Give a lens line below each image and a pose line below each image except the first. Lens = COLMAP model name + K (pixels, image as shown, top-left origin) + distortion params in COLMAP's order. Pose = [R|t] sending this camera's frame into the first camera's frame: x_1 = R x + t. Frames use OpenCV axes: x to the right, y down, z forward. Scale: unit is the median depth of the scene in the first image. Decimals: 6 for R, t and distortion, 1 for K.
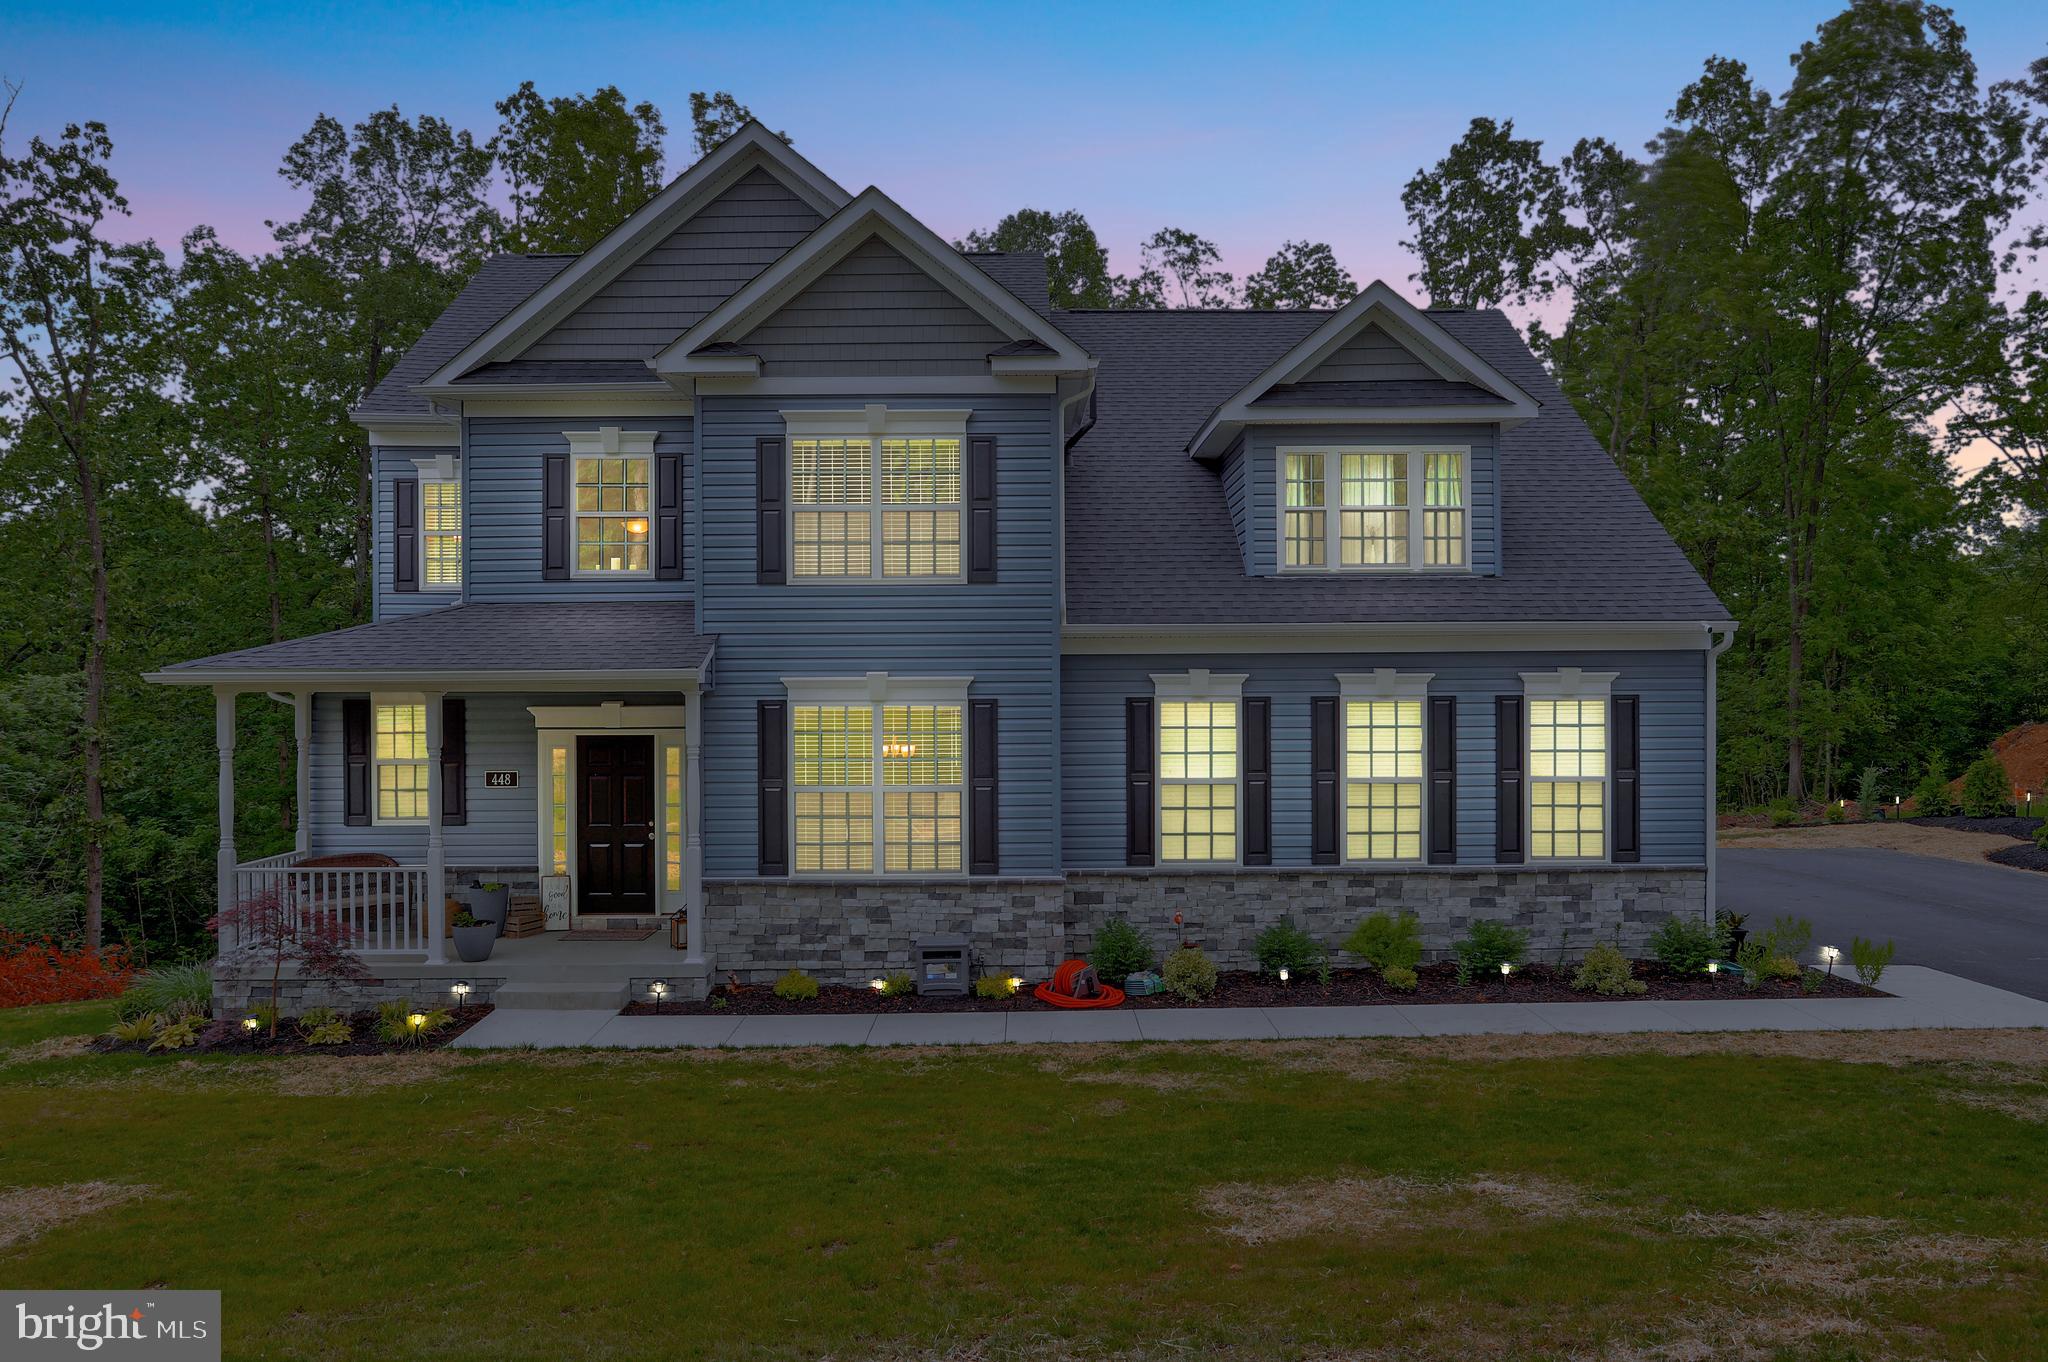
lens RADIAL K [[1556.4, 0, 1024.0], [0, 1556.4, 681.0], [0, 0, 1]] dist [-0.009634, -0.000751]
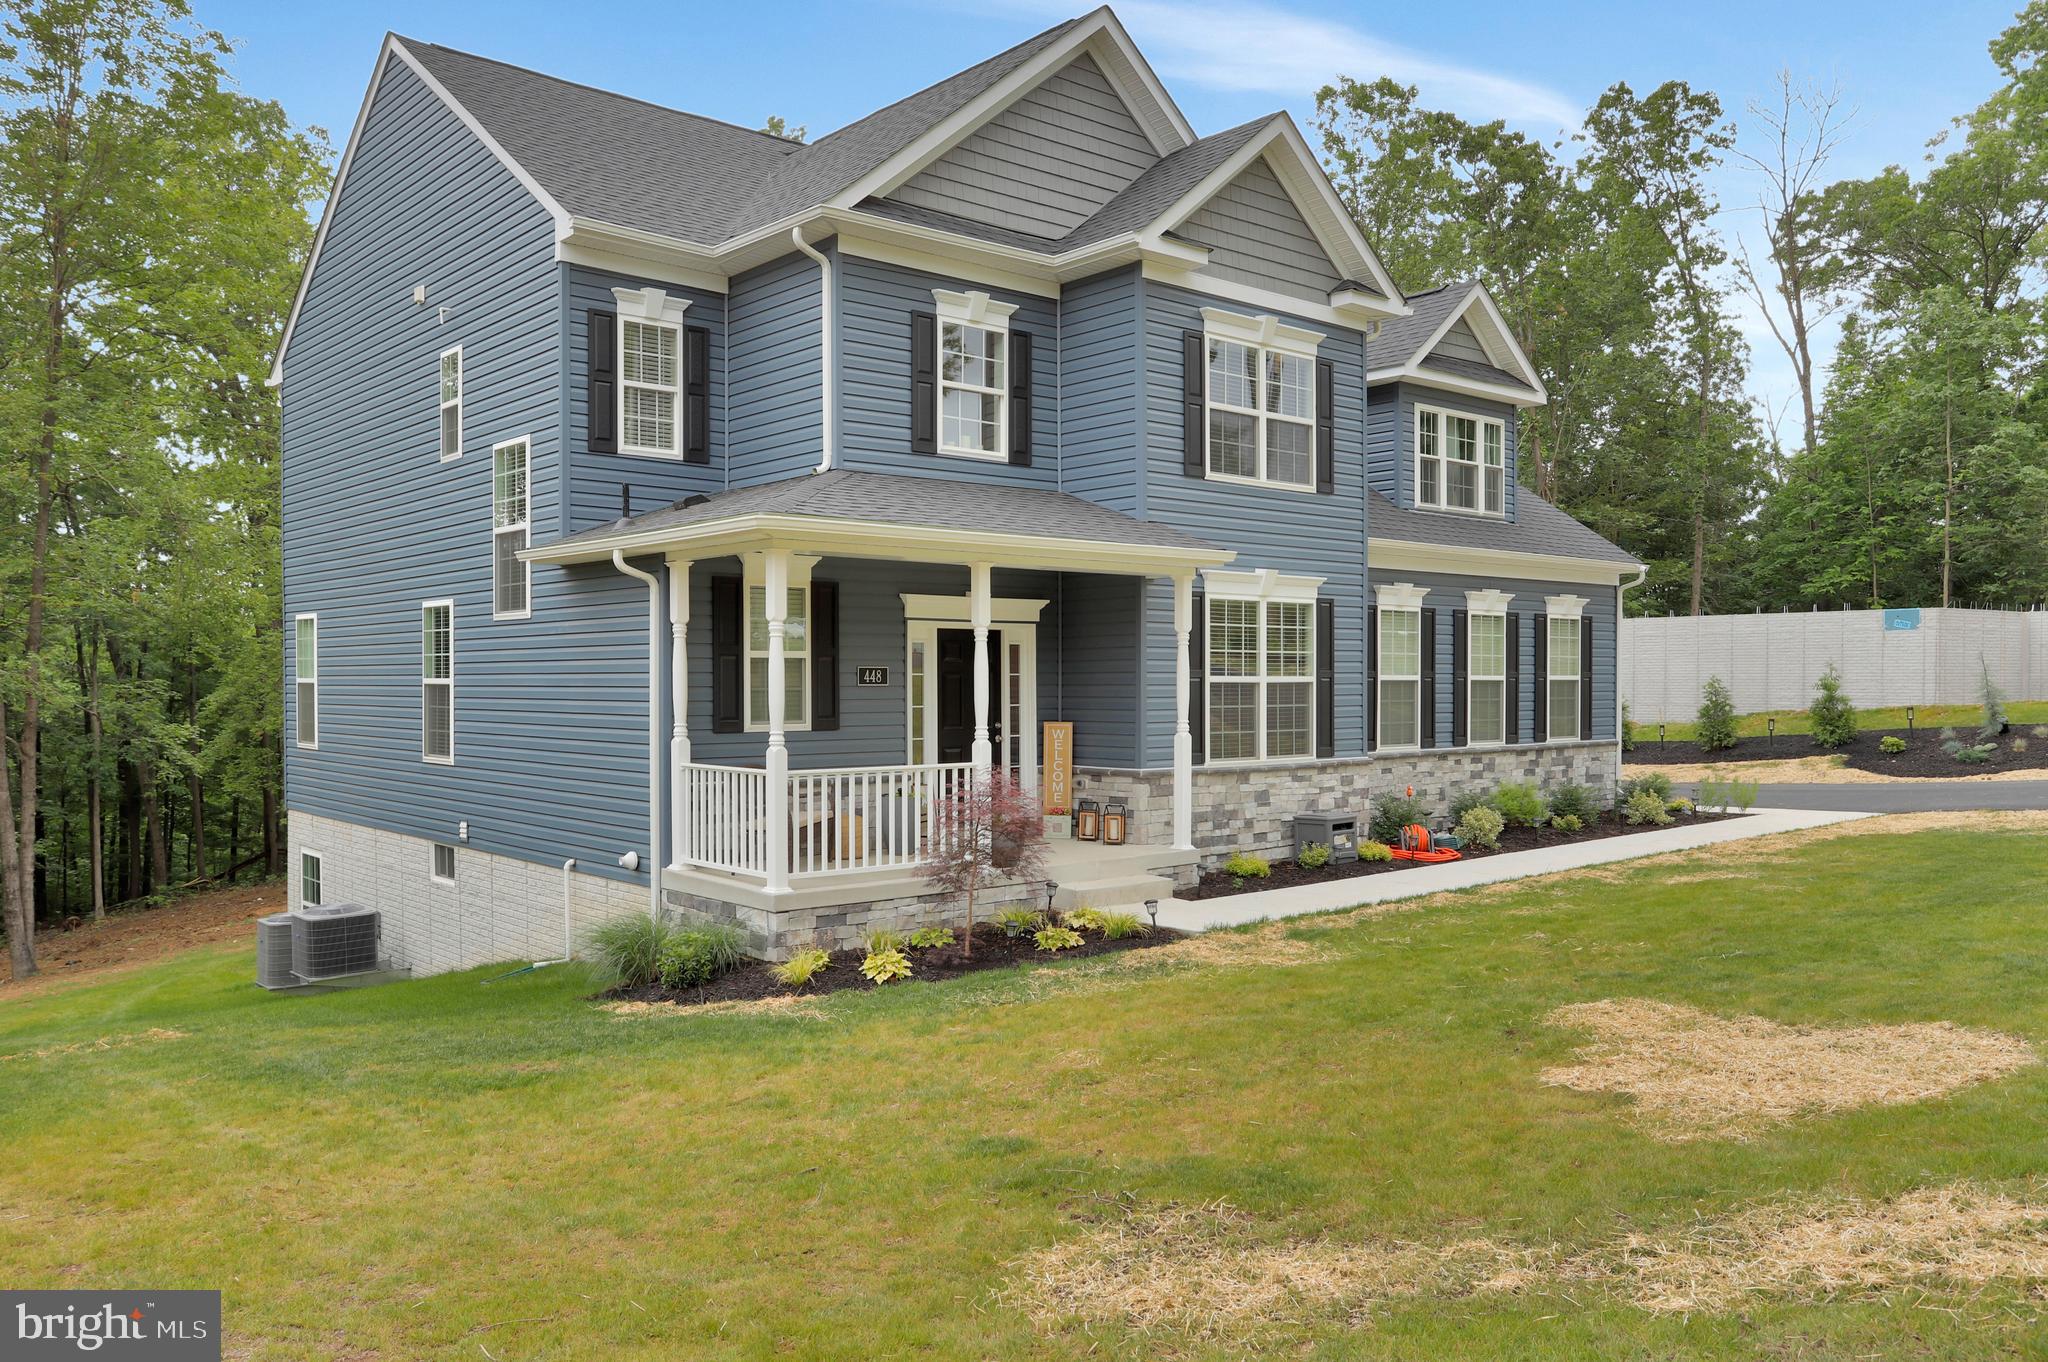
lens RADIAL K [[1556.4, 0, 1024.0], [0, 1556.4, 681.0], [0, 0, 1]] dist [-0.009634, -0.000751]
pose [[0.753307, 0.003737, 0.657659, -0.910042], [0.004781, 0.999926, -0.011158, 0.081738], [-0.657652, 0.011549, 0.753233, 0.309926]]
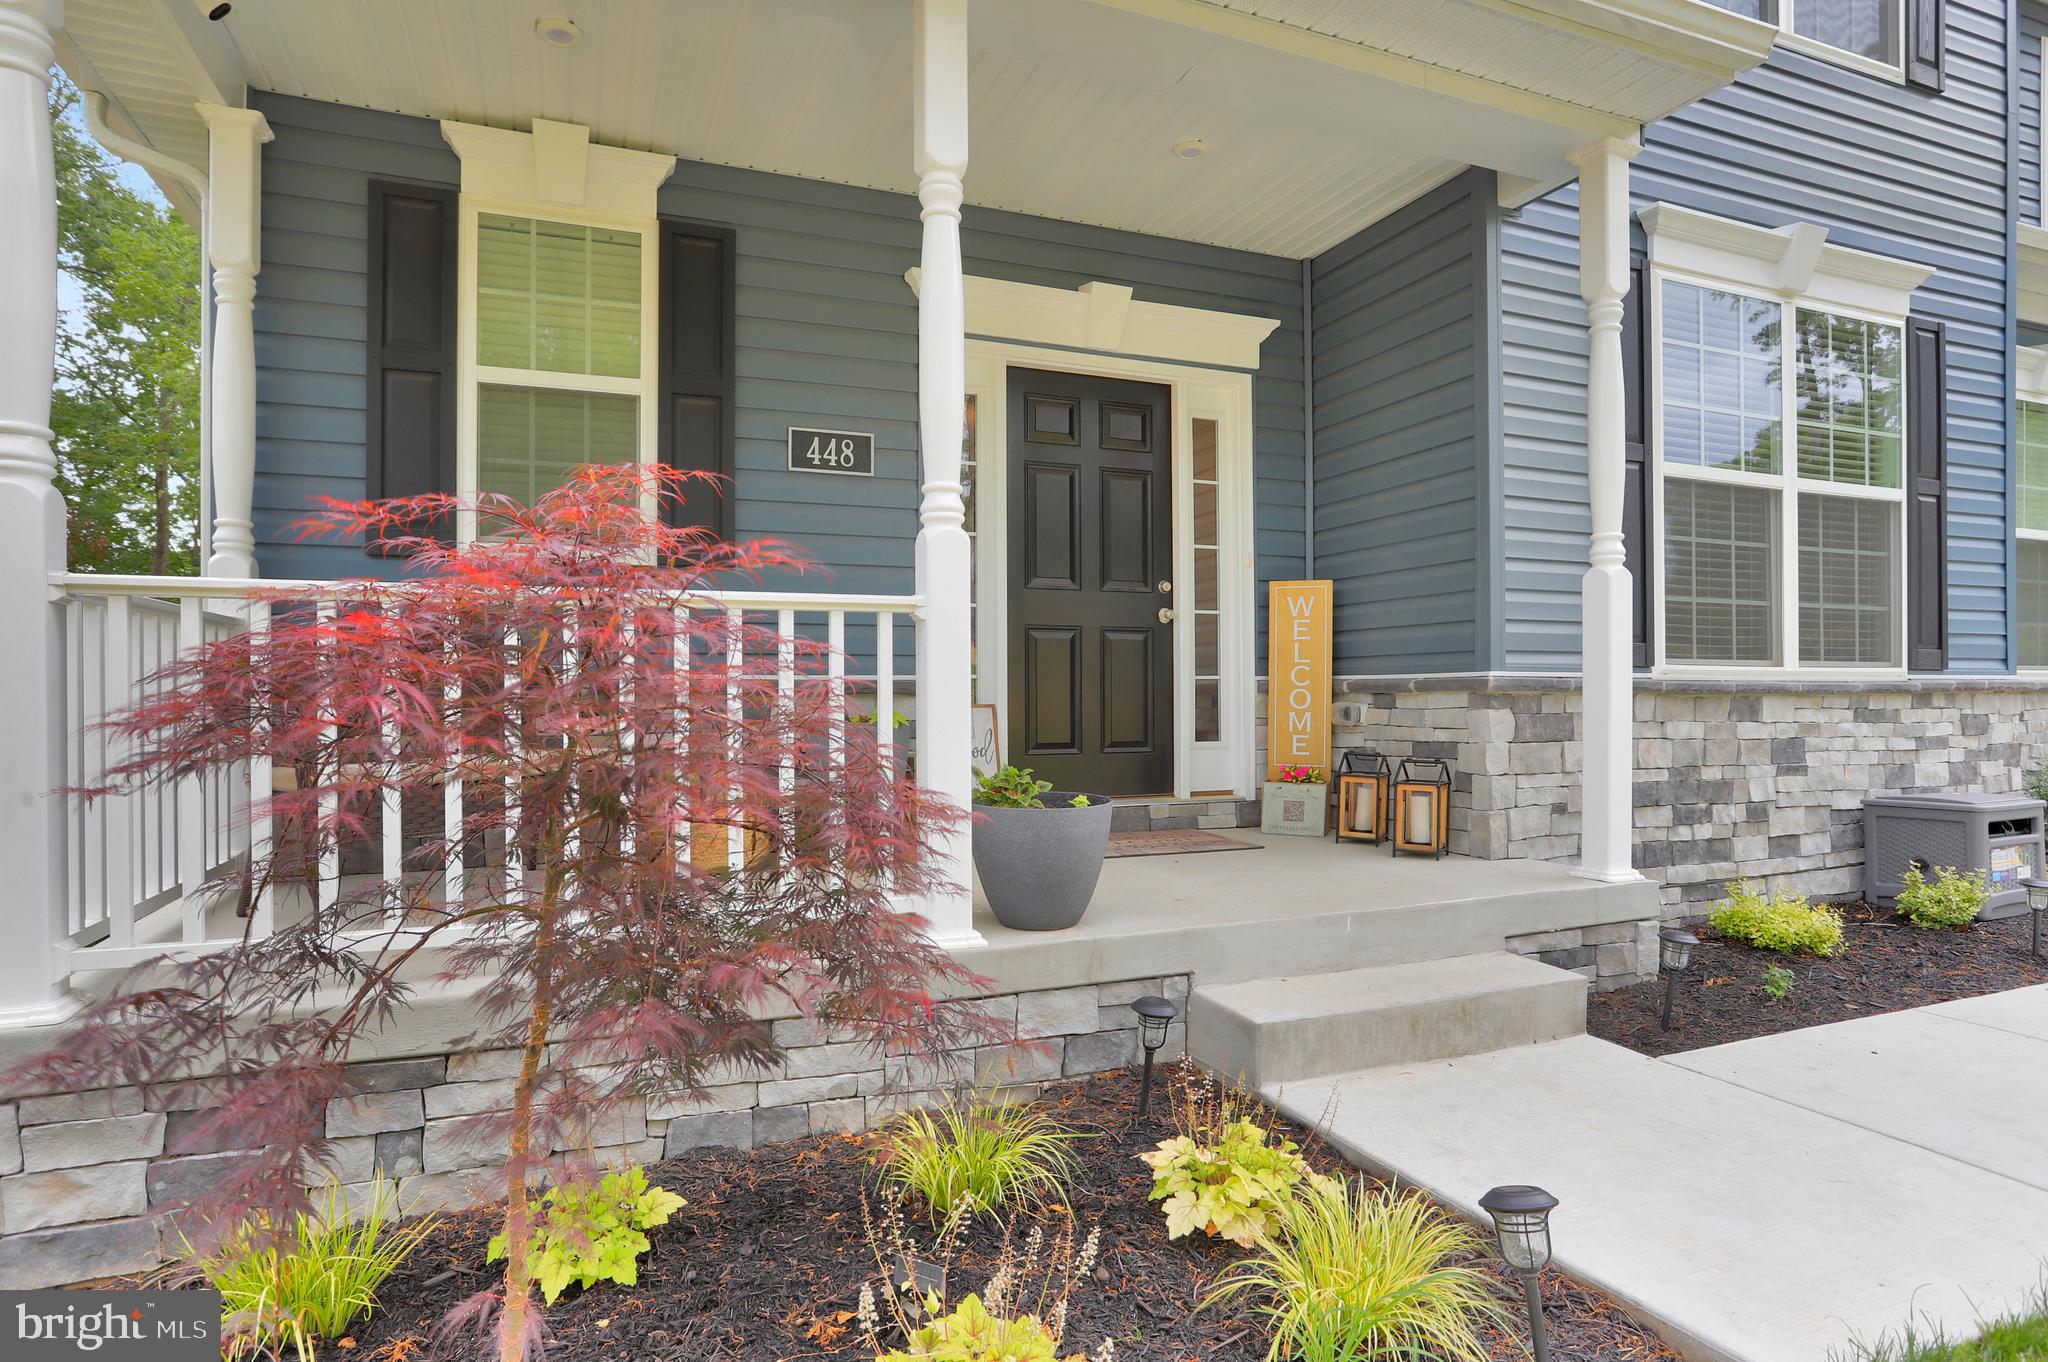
lens RADIAL K [[1146.2, 0, 1026.7], [0, 1146.2, 693.0], [0, 0, 1]] dist [-0.060239, 0.044371]
pose [[0.922639, 0.003657, 0.385647, -0.430038], [0.001740, 0.999905, -0.013645, 0.135756], [-0.385661, 0.013260, 0.922545, 0.779345]]
